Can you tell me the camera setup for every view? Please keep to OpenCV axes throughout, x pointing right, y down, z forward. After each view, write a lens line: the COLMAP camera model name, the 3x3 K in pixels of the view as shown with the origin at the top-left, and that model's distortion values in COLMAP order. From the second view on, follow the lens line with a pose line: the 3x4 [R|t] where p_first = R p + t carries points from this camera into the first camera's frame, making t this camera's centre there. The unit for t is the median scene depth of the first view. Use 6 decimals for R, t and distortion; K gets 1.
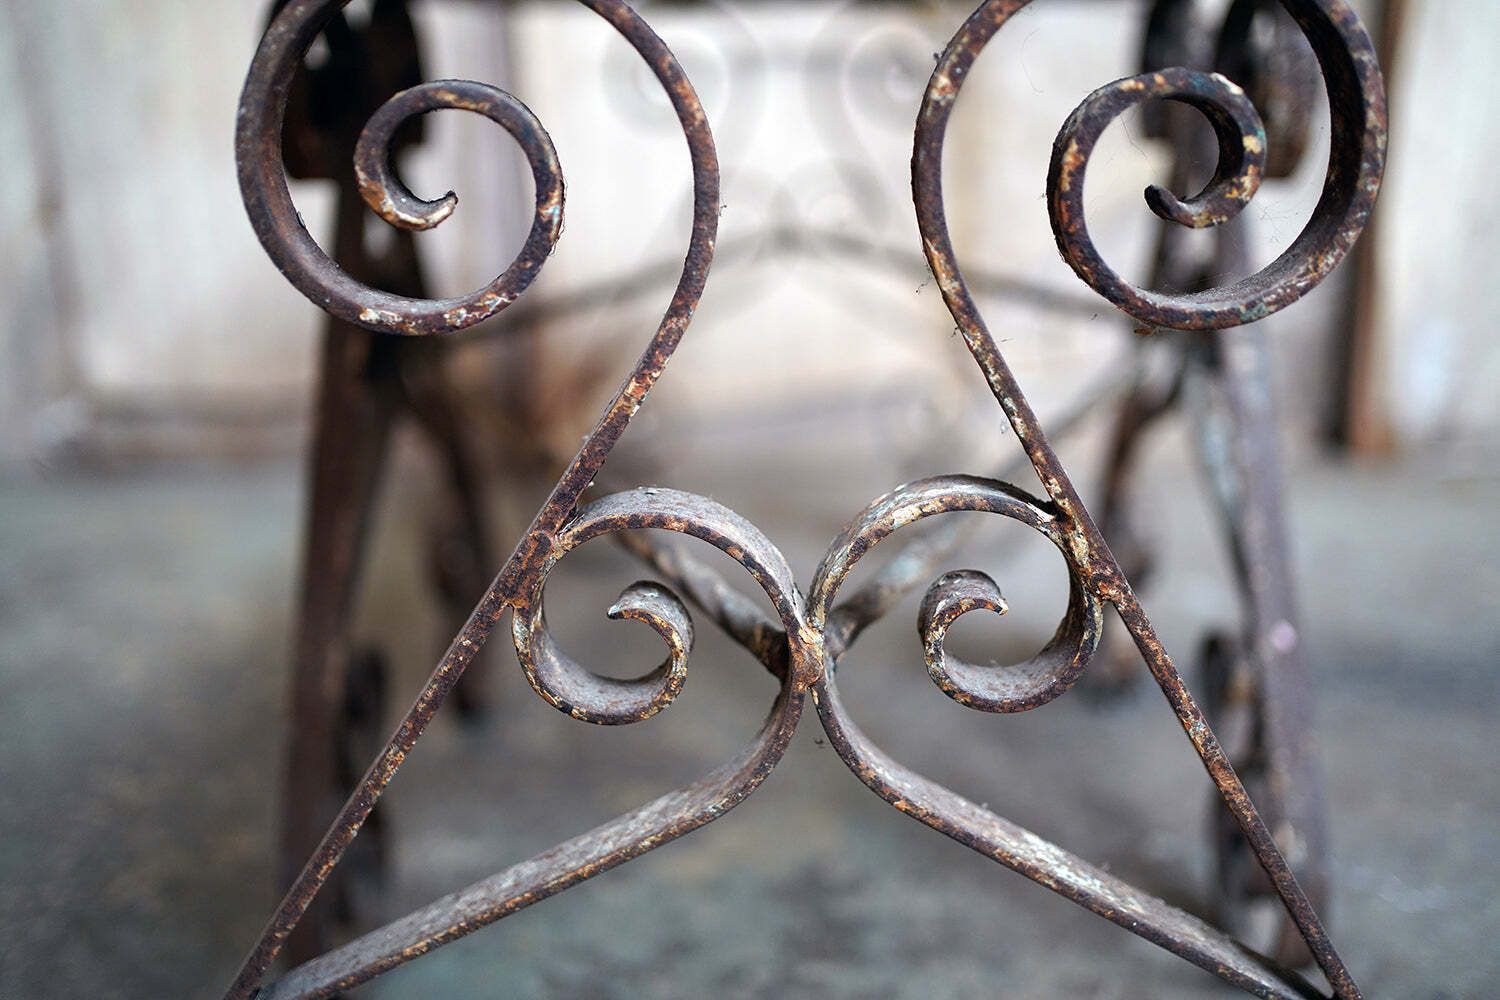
lens RADIAL K [[1522.6, 0, 751.0], [0, 1522.6, 494.2], [0, 0, 1]] dist [0.030409, 0.000000]
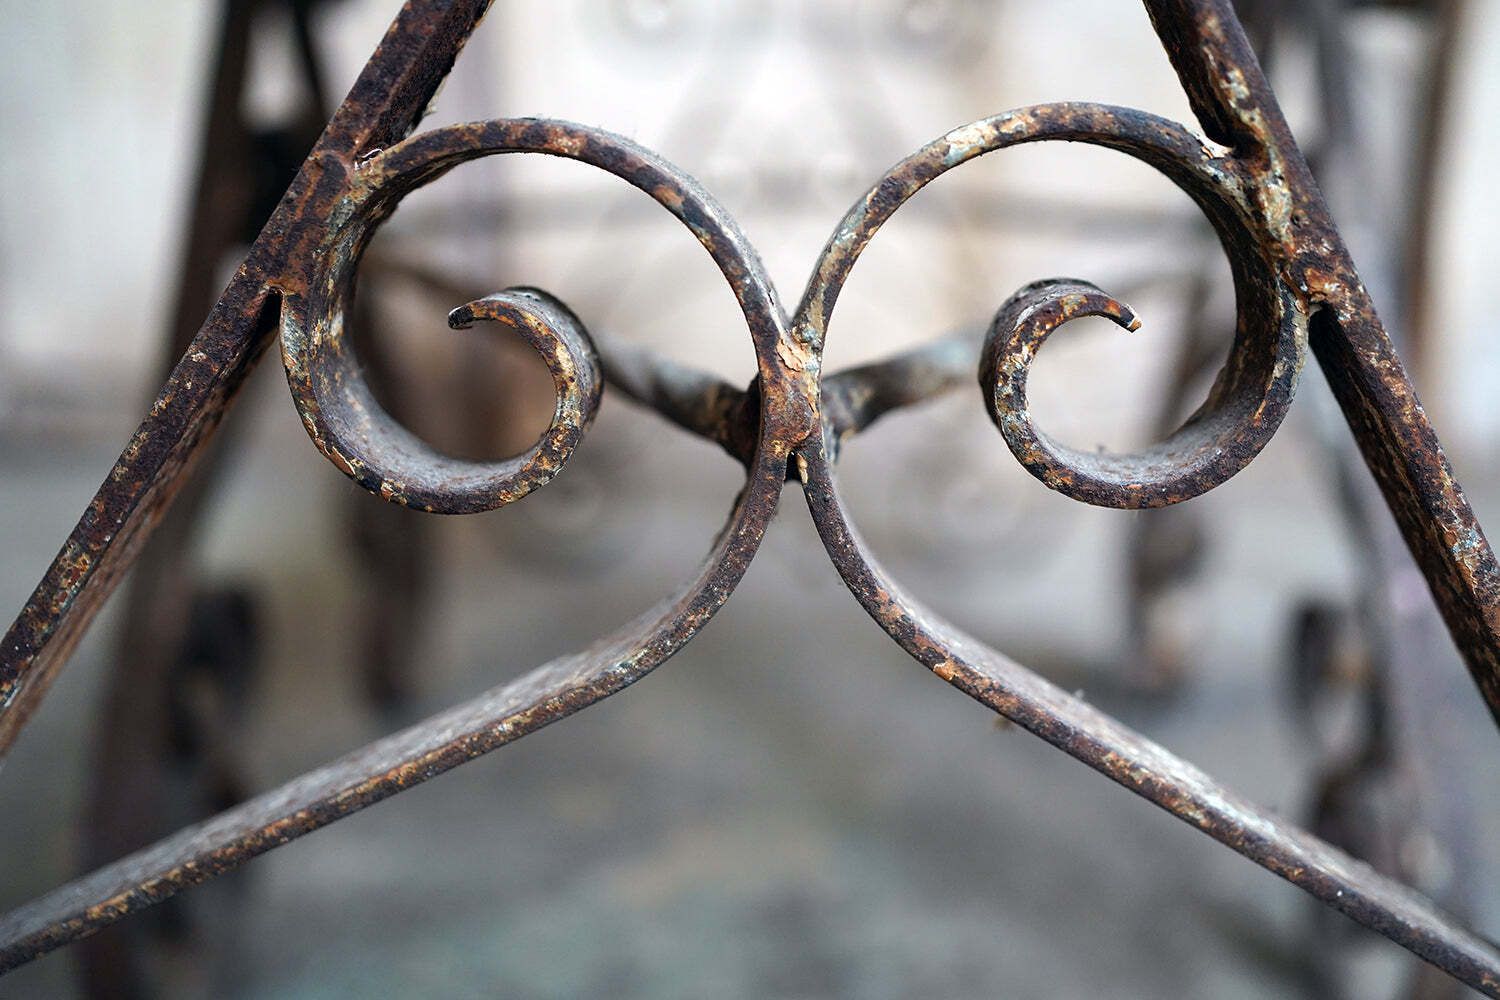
lens RADIAL K [[1522.6, 0, 752.3], [0, 1522.6, 482.1], [0, 0, 1]] dist [0.030409, 0.000000]
pose [[0.999599, 0.027910, 0.004790, 0.020135], [-0.027588, 0.997956, -0.057646, 0.169892], [-0.006389, 0.057491, 0.998326, 0.422003]]
